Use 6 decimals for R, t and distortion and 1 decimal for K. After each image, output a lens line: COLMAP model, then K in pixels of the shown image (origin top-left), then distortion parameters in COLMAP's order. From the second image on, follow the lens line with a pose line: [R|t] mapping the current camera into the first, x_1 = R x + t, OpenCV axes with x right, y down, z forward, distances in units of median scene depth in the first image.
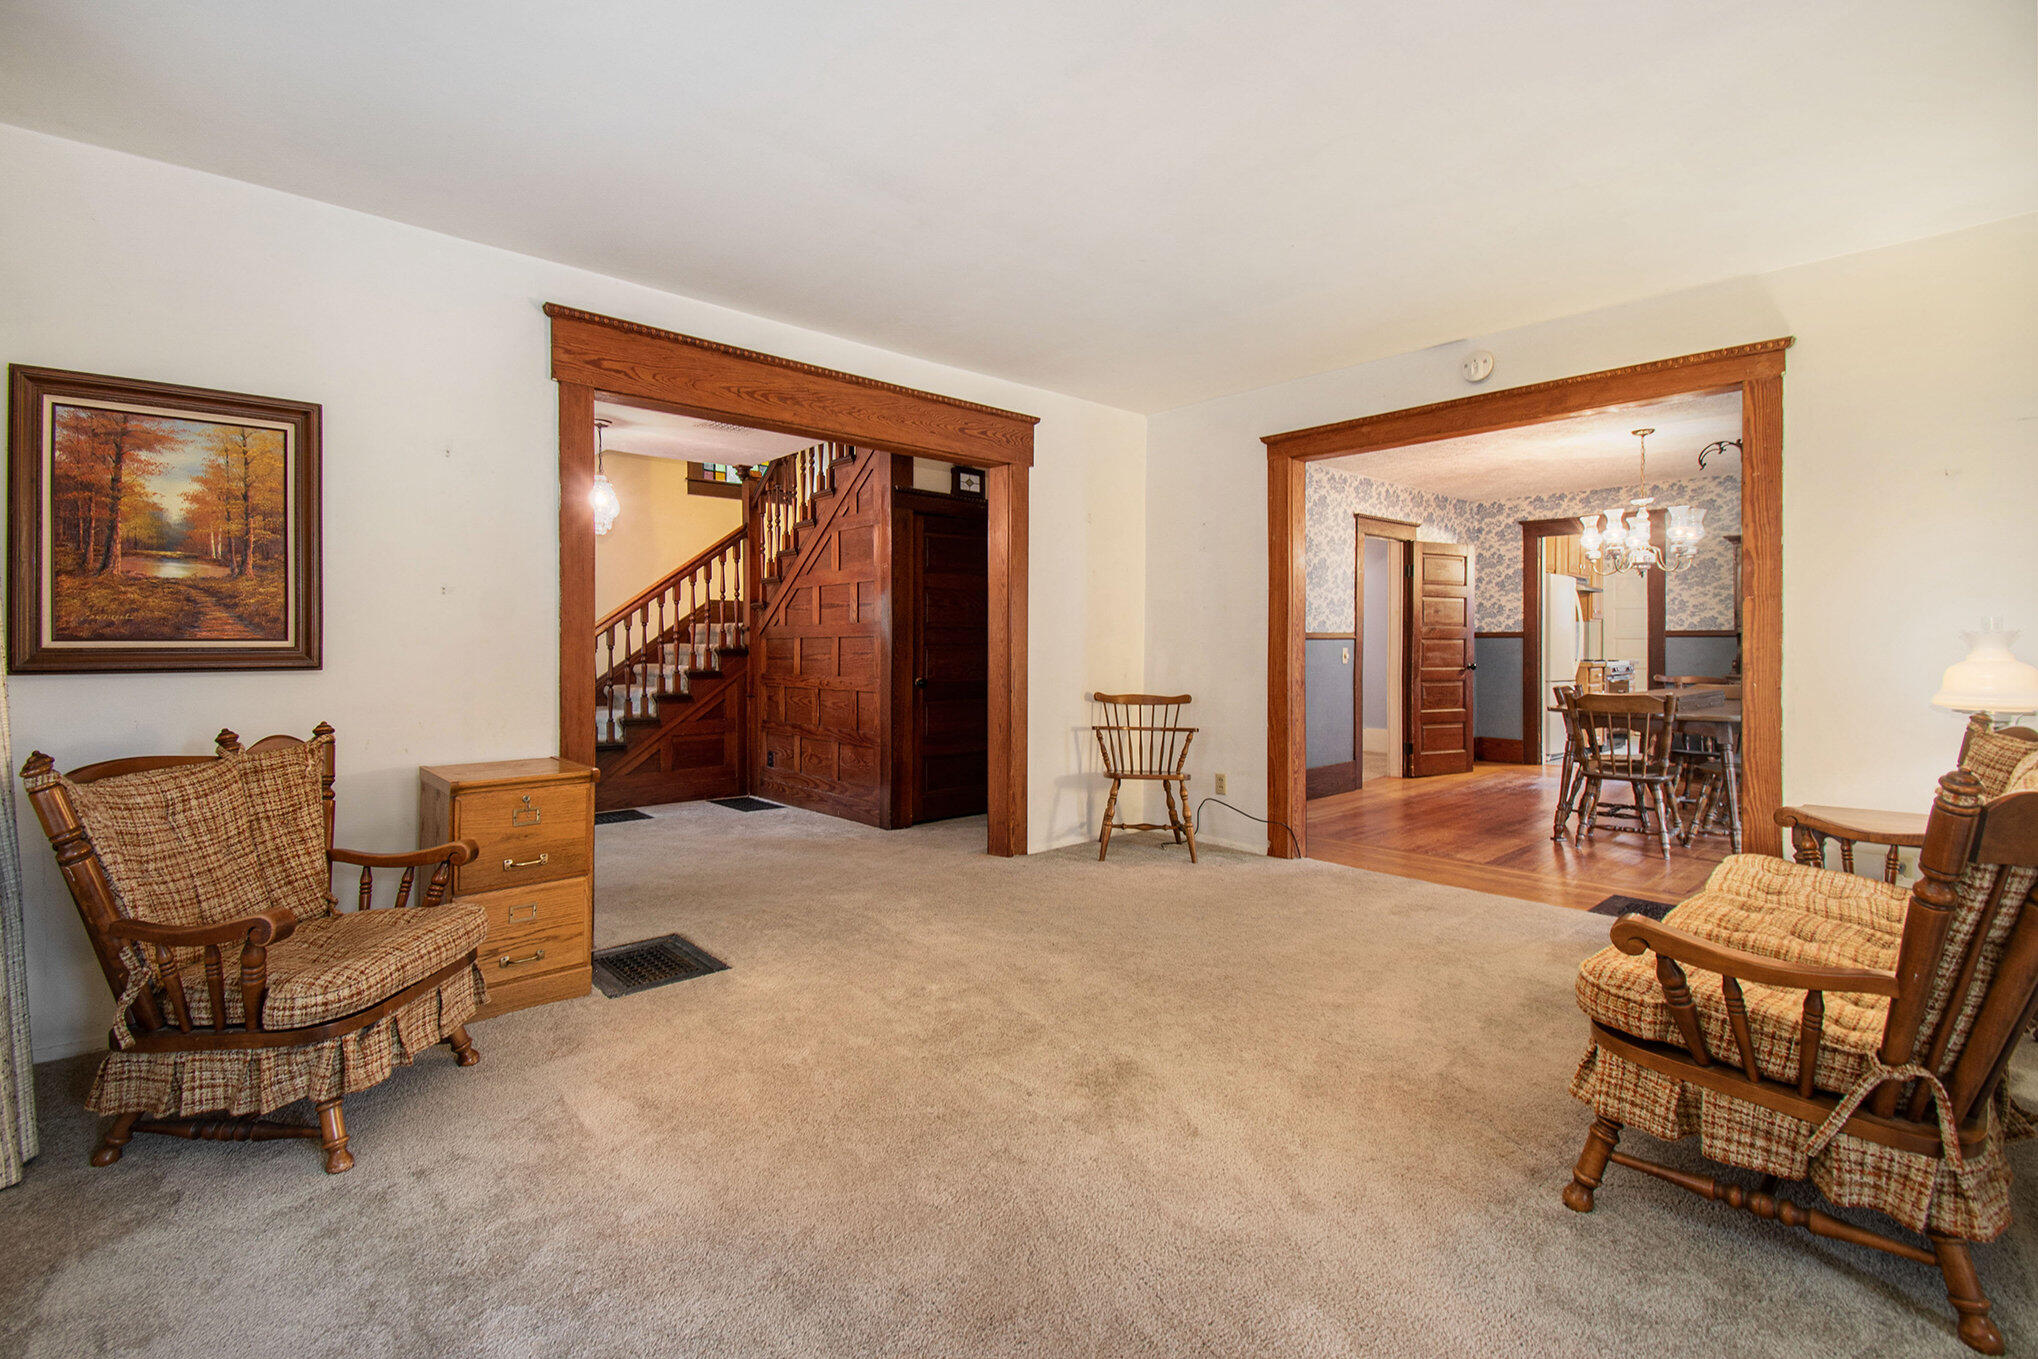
lens RADIAL K [[922.6, 0, 1019.4], [0, 922.6, 650.0], [0, 0, 1]] dist [0.012778, -0.000600]
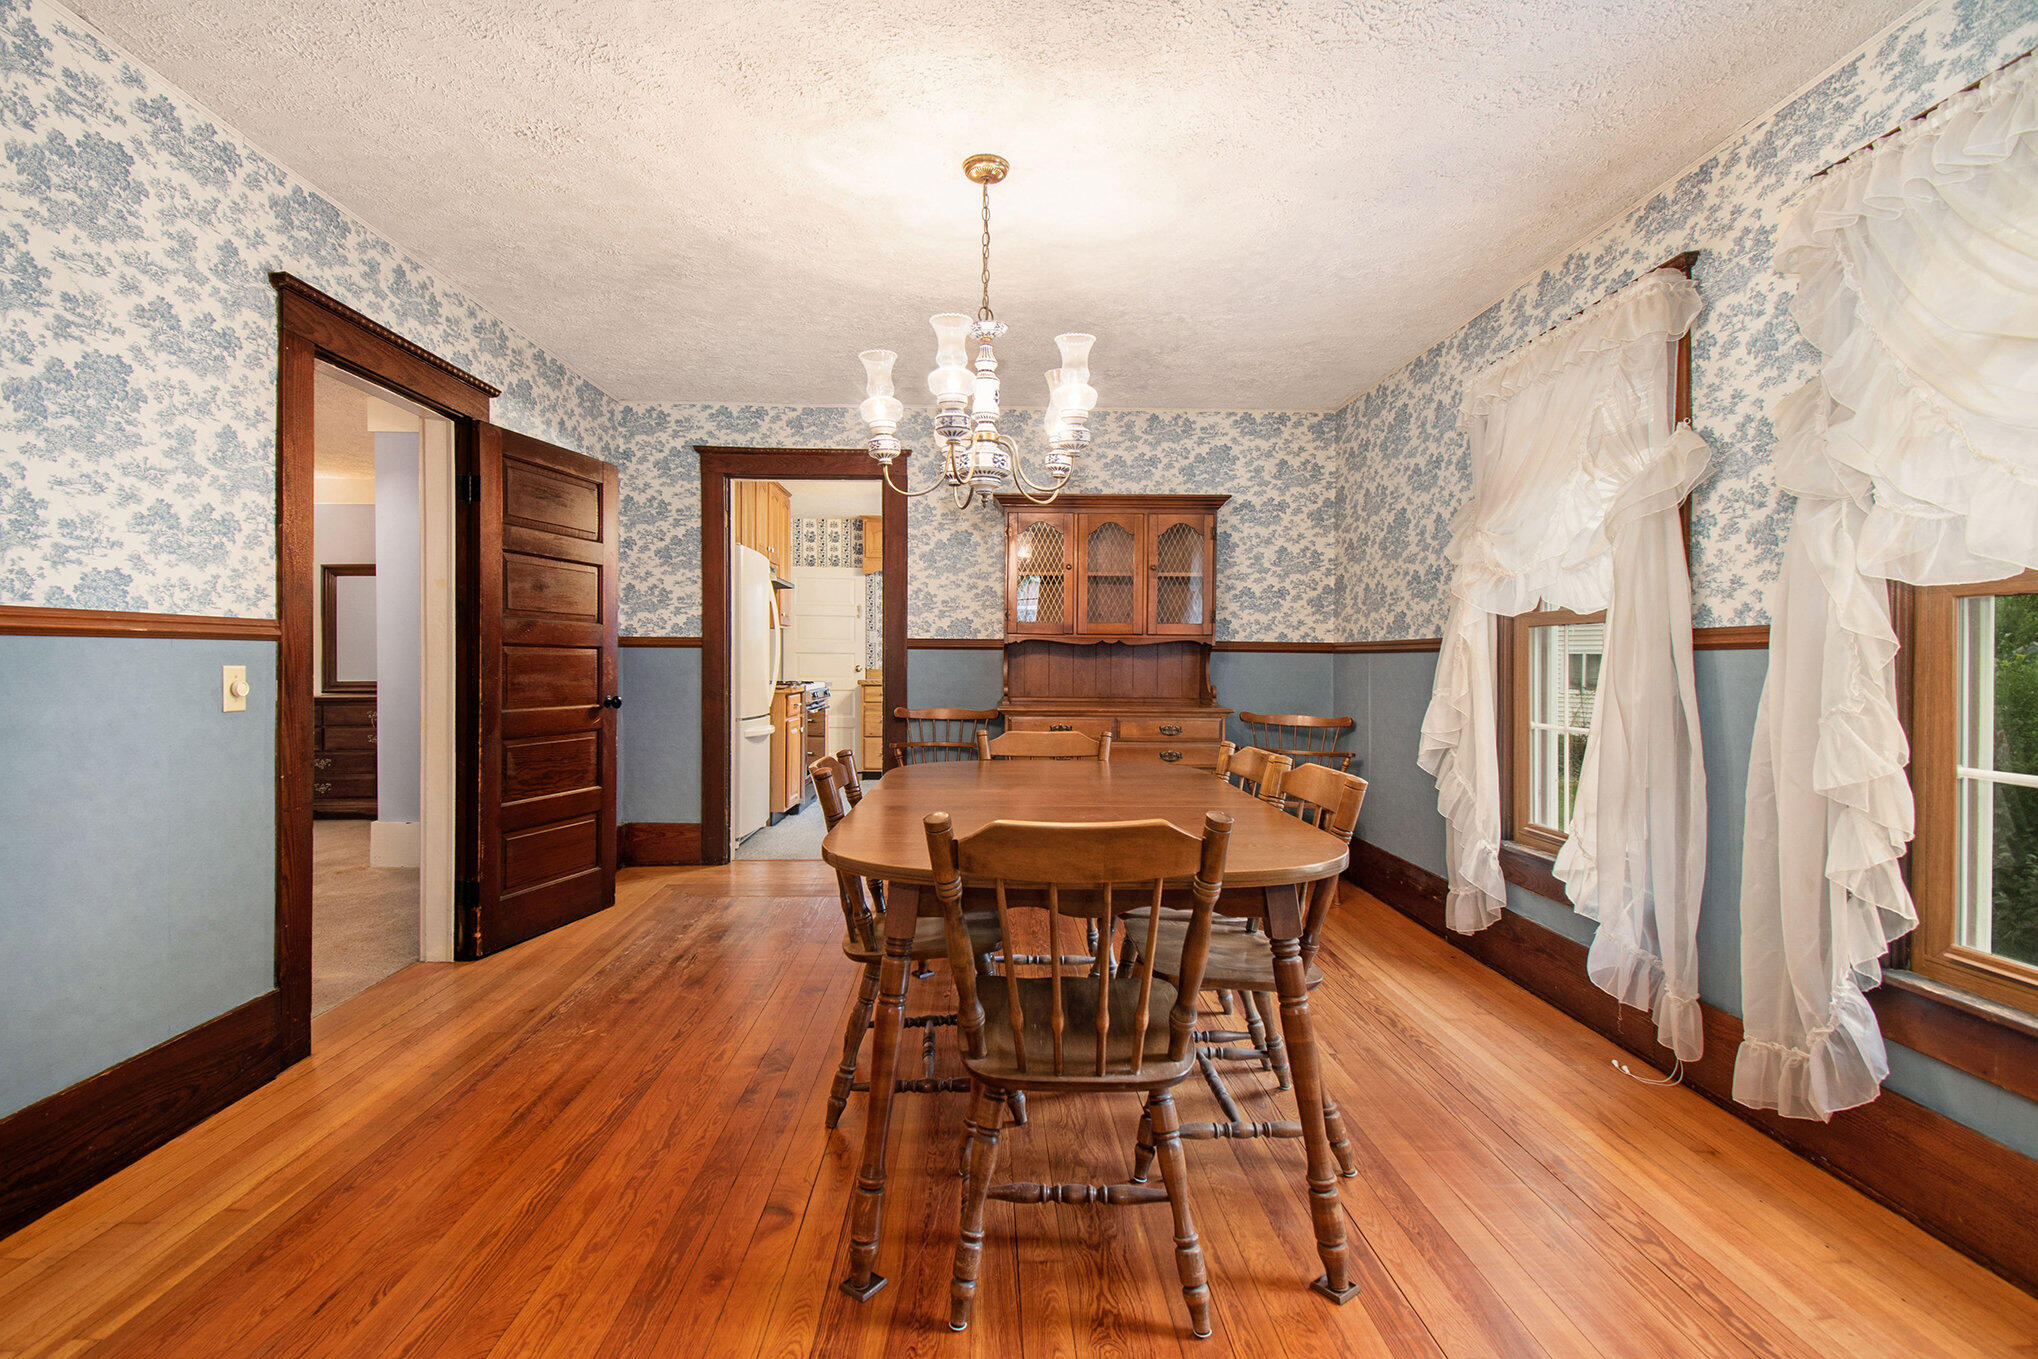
lens RADIAL K [[922.6, 0, 1023.7], [0, 922.6, 672.0], [0, 0, 1]] dist [0.012778, -0.000600]
pose [[0.648789, -0.004006, 0.760958, 0.236956], [0.000974, 0.999990, 0.004435, -0.000554], [-0.760967, -0.002136, 0.648787, 0.475139]]
